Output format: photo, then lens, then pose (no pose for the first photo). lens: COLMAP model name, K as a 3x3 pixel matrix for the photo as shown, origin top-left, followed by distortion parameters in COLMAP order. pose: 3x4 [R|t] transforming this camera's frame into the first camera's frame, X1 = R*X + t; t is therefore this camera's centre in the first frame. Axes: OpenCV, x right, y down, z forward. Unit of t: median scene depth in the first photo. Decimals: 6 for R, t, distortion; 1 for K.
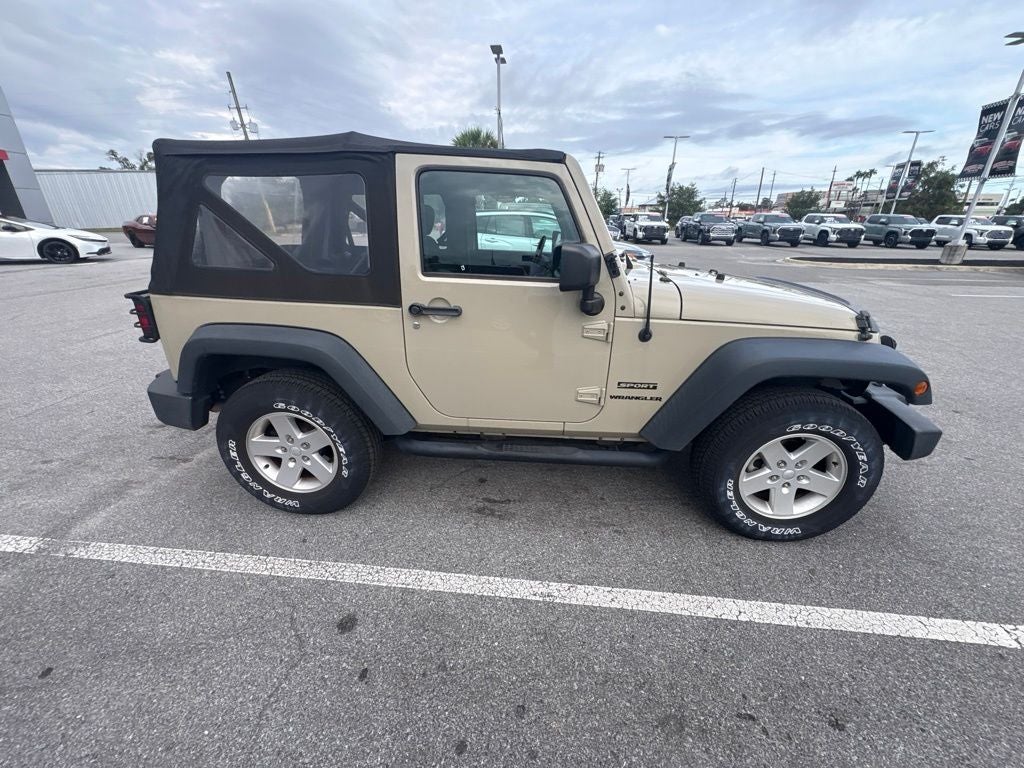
lens RADIAL K [[406.4, 0, 510.6], [0, 406.4, 385.9], [0, 0, 1]] dist [0.001026, -0.000478]
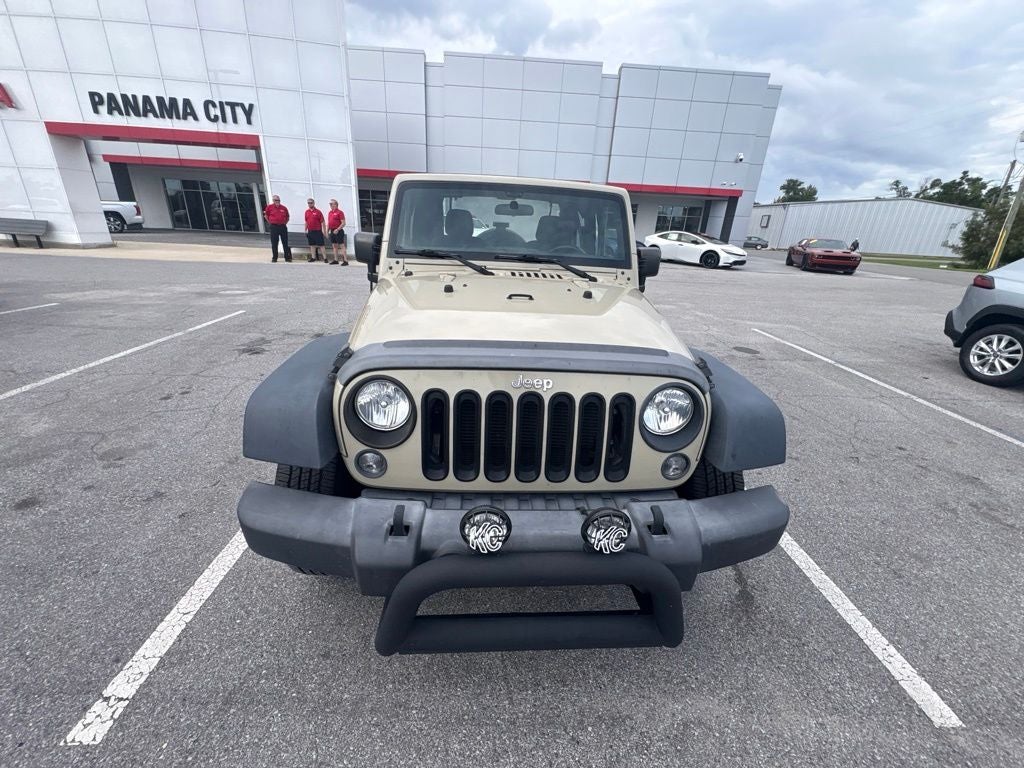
lens RADIAL K [[406.4, 0, 512.7], [0, 406.4, 386.1], [0, 0, 1]] dist [0.001026, -0.000478]
pose [[0.126455, 0.369836, -0.920451, 1.565079], [-0.423118, 0.859365, 0.287162, -0.440890], [0.897207, 0.353147, 0.265155, 1.077695]]
